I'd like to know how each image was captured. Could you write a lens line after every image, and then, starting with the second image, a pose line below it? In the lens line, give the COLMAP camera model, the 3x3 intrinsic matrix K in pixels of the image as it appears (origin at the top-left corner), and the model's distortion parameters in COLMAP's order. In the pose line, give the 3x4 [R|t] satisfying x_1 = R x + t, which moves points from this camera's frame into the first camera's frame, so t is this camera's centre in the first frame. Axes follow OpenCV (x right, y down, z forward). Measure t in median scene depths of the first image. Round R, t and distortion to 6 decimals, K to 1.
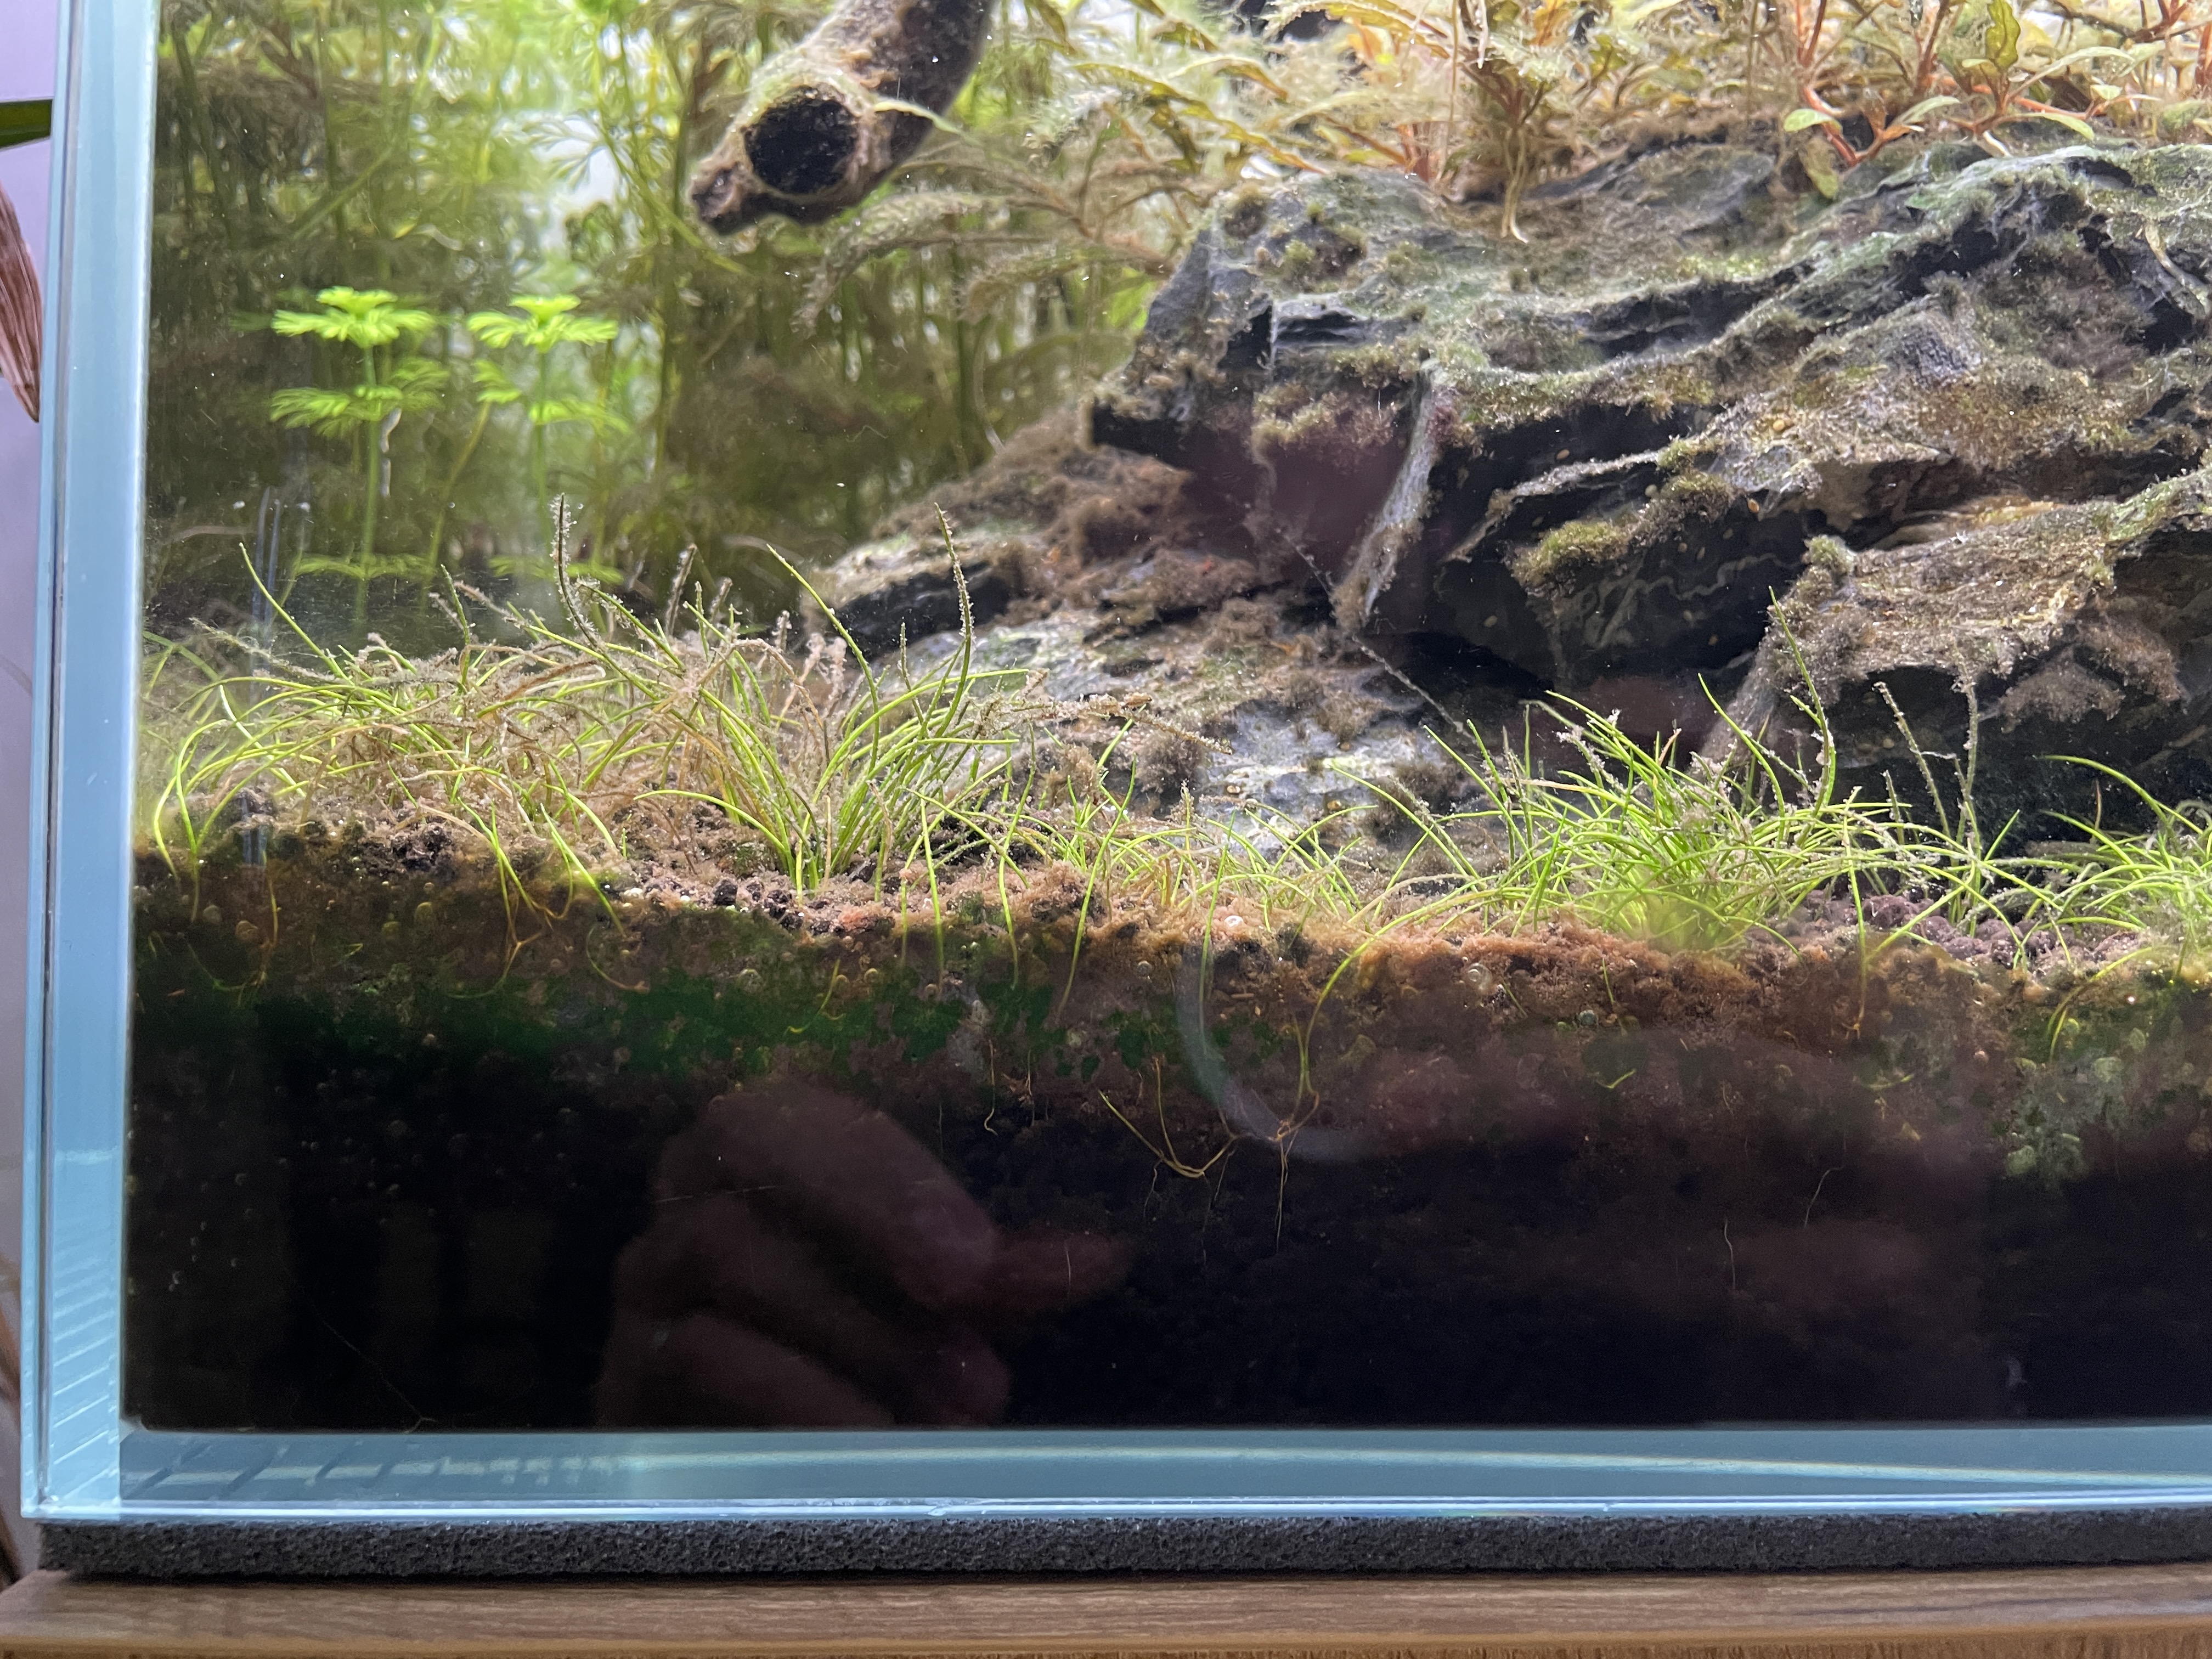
lens RADIAL K [[1632.6, 0, 1104.3], [0, 1632.6, 819.7], [0, 0, 1]] dist [0.000875, -0.073525]
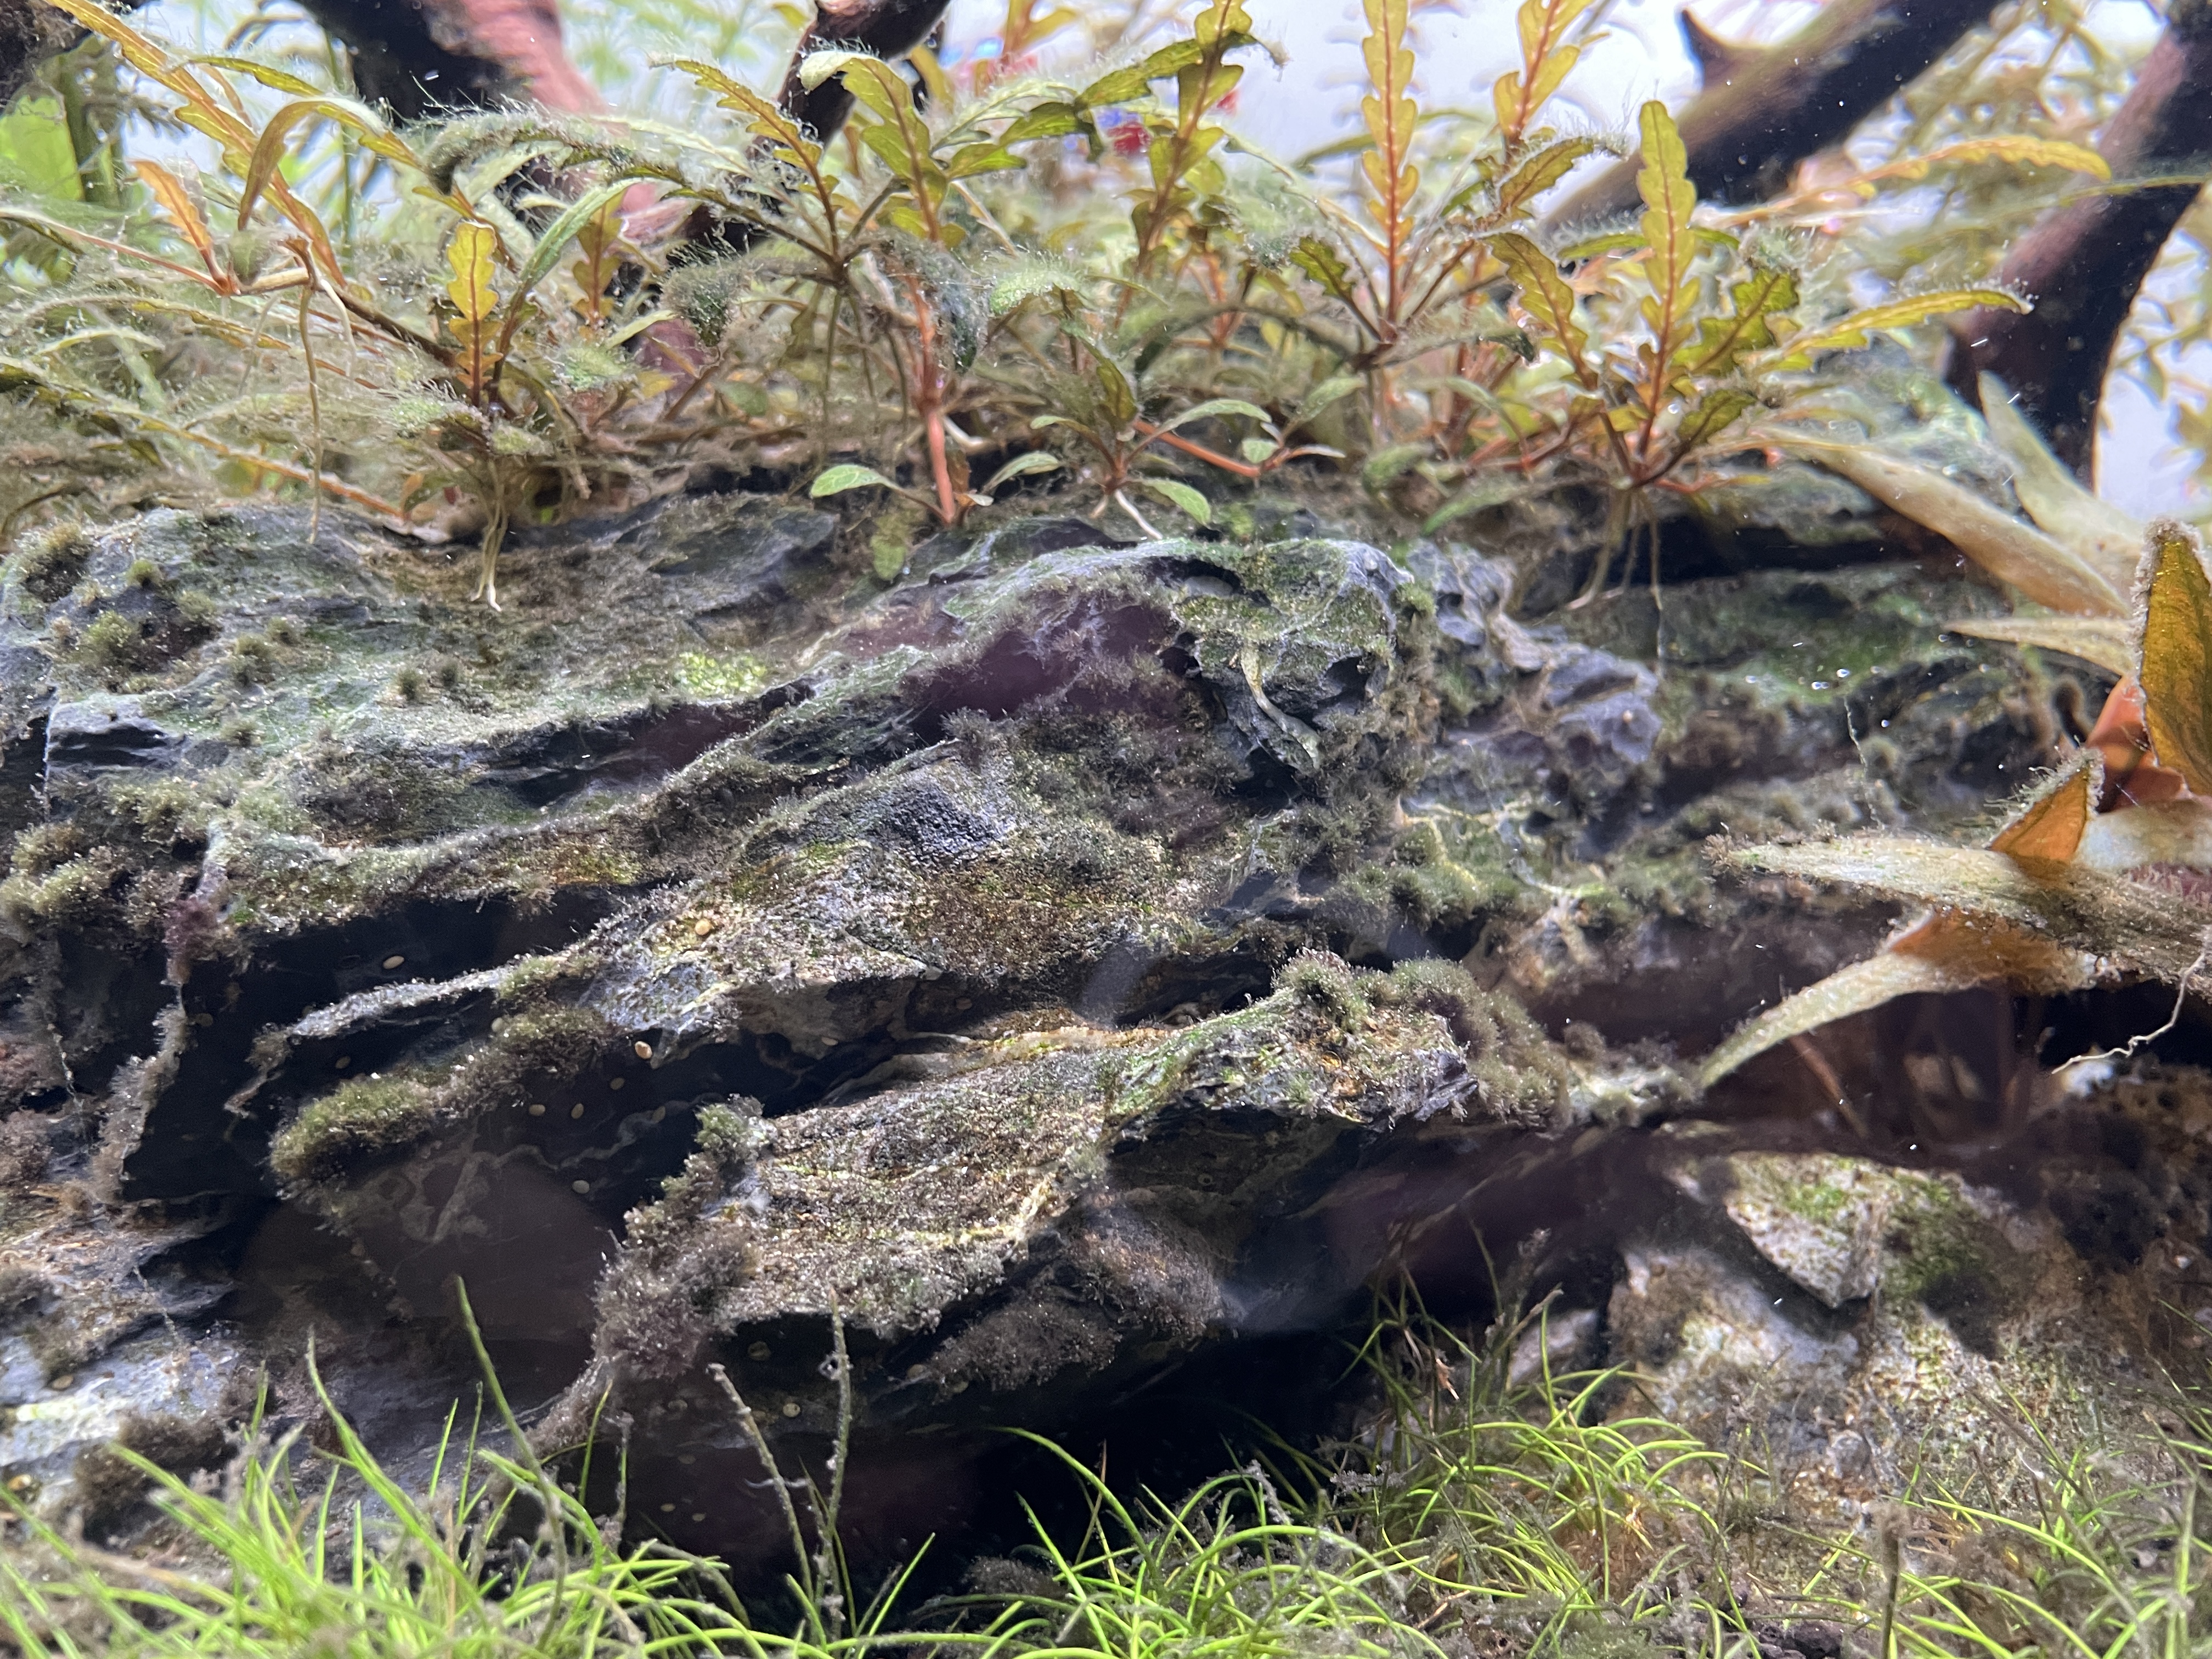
lens RADIAL K [[1685.6, 0, 1113.9], [0, 1685.6, 795.0], [0, 0, 1]] dist [0.063065, -0.121578]
pose [[0.984186, 0.023819, 0.175529, 0.451758], [-0.009813, 0.996728, -0.080232, -0.237484], [-0.176866, 0.077241, 0.981199, 0.219151]]
